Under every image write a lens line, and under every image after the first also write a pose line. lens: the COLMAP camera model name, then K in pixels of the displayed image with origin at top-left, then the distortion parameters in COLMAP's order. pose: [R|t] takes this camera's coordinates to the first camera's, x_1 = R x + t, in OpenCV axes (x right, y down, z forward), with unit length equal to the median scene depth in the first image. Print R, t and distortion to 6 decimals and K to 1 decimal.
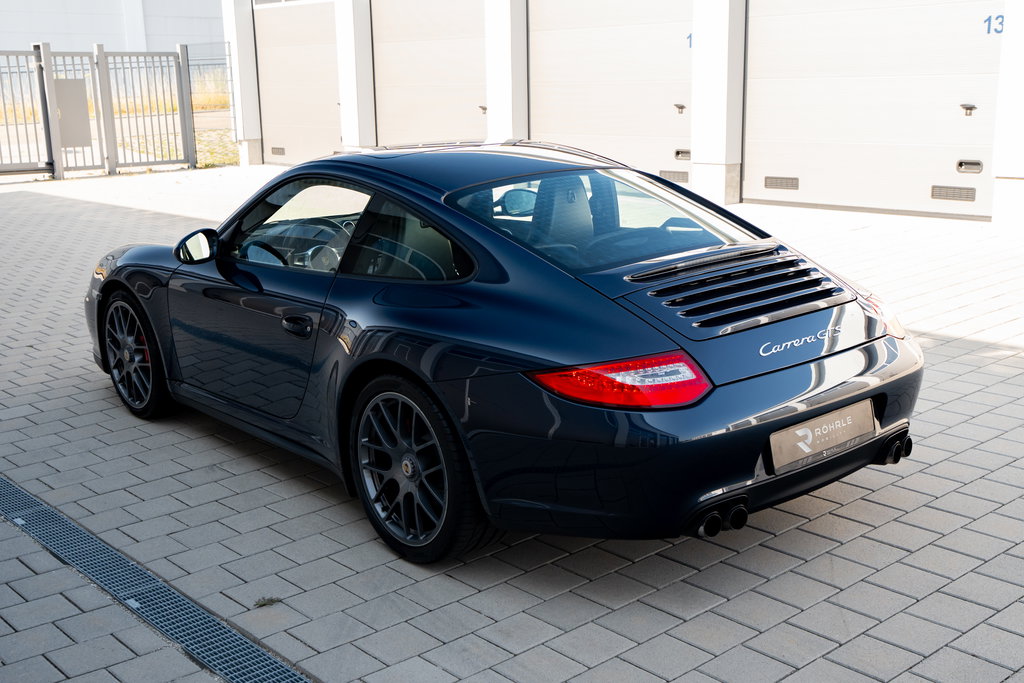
lens RADIAL K [[1209.7, 0, 512.0], [0, 1209.7, 341.5], [0, 0, 1]] dist [0.013538, 0.044738]
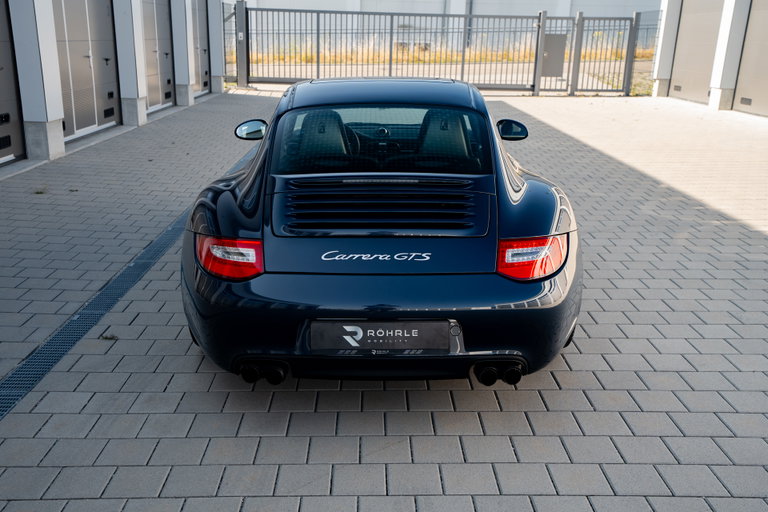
lens RADIAL K [[735.9, 0, 384.0], [0, 735.9, 256.0], [0, 0, 1]] dist [0.058363, 0.028582]
pose [[0.756687, 0.220512, -0.615467, 0.140313], [-0.174773, 0.975367, 0.134583, -0.020427], [0.629984, 0.005730, 0.776587, 0.087703]]
